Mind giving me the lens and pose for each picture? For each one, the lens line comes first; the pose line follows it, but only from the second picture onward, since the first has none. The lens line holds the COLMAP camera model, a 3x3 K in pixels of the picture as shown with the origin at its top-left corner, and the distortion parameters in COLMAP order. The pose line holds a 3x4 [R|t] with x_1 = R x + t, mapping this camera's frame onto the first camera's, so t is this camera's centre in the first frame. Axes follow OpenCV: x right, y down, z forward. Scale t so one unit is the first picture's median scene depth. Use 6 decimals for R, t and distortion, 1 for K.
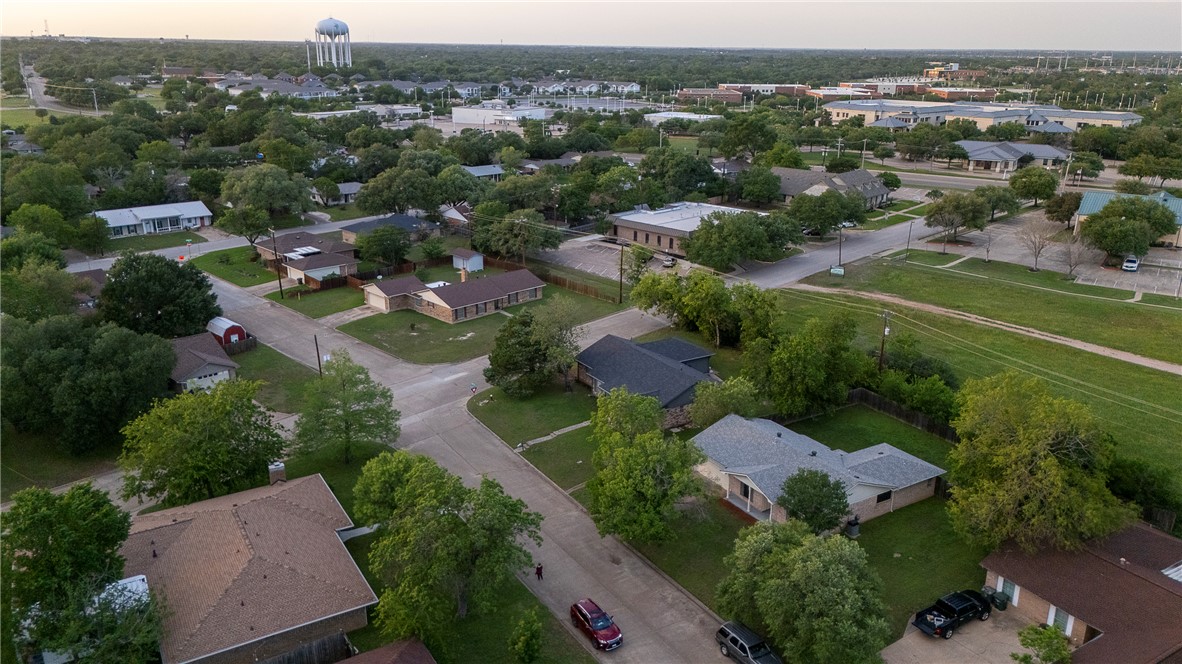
lens RADIAL K [[861.4, 0, 588.8], [0, 861.4, 330.1], [0, 0, 1]] dist [0.058077, -0.059290]
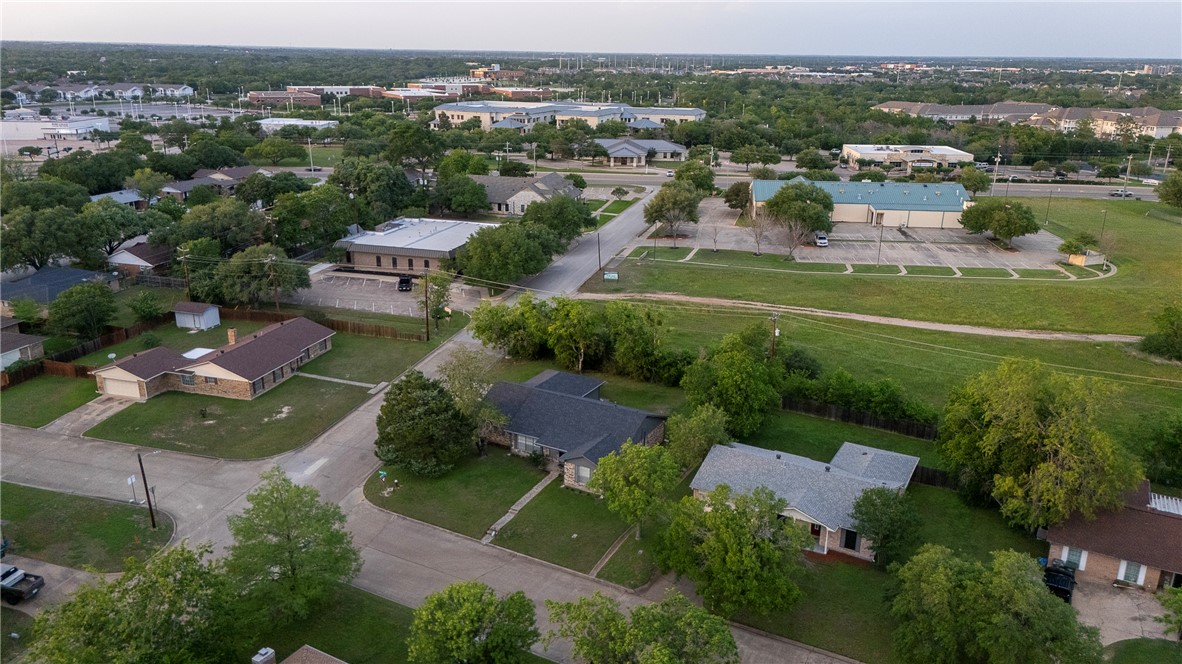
lens RADIAL K [[861.4, 0, 588.8], [0, 861.4, 330.1], [0, 0, 1]] dist [0.058077, -0.059290]
pose [[0.874111, -0.147161, 0.462896, -0.127098], [0.147107, 0.988449, 0.036451, -0.027909], [-0.462913, 0.036233, 0.885663, 0.074441]]
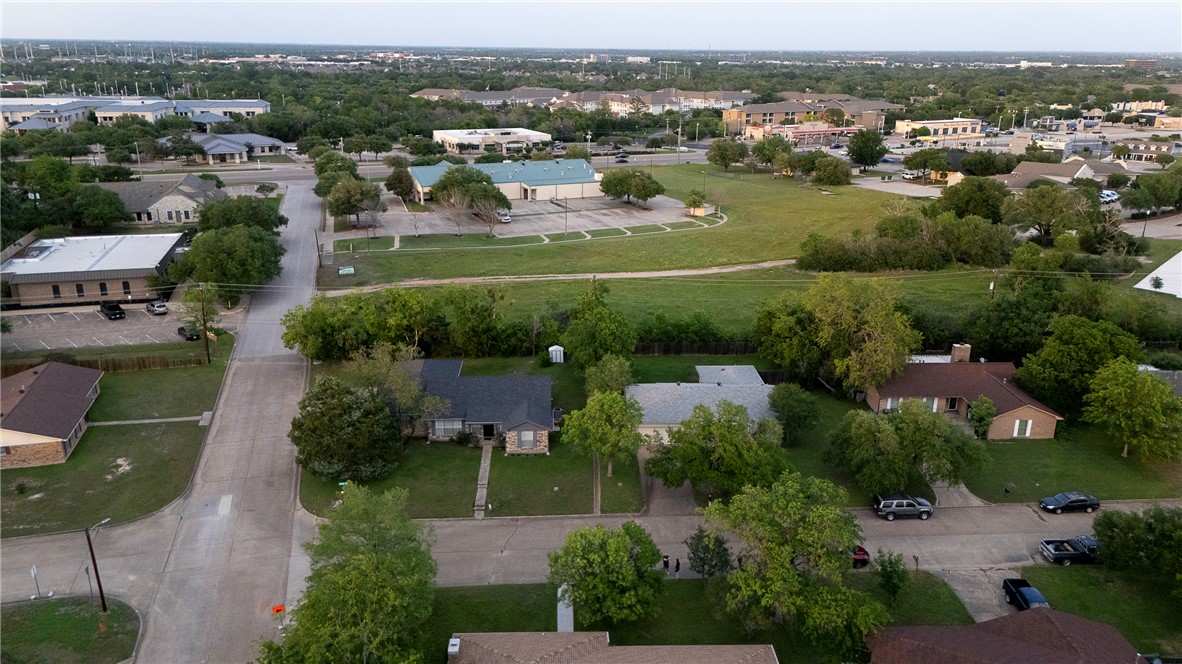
lens RADIAL K [[861.4, 0, 588.8], [0, 861.4, 330.1], [0, 0, 1]] dist [0.058077, -0.059290]
pose [[0.486236, -0.274481, 0.829599, -0.252443], [0.264630, 0.951057, 0.159565, -0.053523], [-0.832794, 0.141951, 0.535074, 0.150317]]
